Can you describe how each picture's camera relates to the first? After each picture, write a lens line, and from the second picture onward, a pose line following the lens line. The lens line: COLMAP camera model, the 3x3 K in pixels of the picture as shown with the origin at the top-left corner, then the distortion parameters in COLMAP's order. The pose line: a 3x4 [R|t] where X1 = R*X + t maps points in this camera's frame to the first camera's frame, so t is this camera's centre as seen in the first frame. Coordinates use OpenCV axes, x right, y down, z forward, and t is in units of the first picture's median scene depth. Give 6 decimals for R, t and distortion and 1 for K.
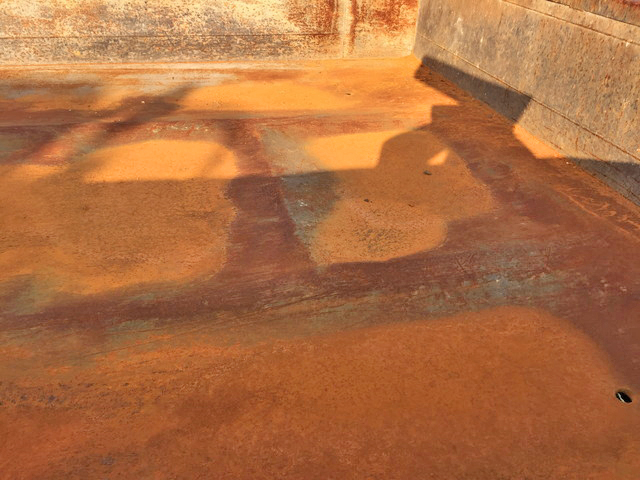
lens RADIAL K [[554.4, 0, 321.5], [0, 554.4, 241.4], [0, 0, 1]] dist [0.047943, -0.060850]
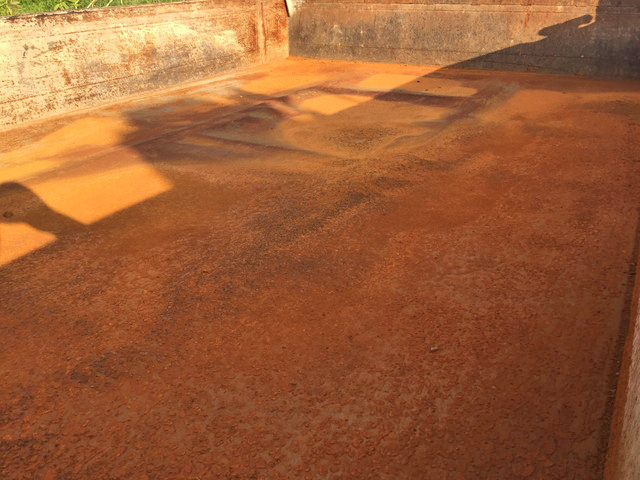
lens RADIAL K [[554.4, 0, 319.2], [0, 554.4, 239.5], [0, 0, 1]] dist [0.047943, -0.060850]
pose [[0.672391, -0.363813, 0.644617, -1.136079], [0.420774, 0.904344, 0.071495, 0.076938], [-0.608966, 0.223166, 0.761156, -0.188759]]
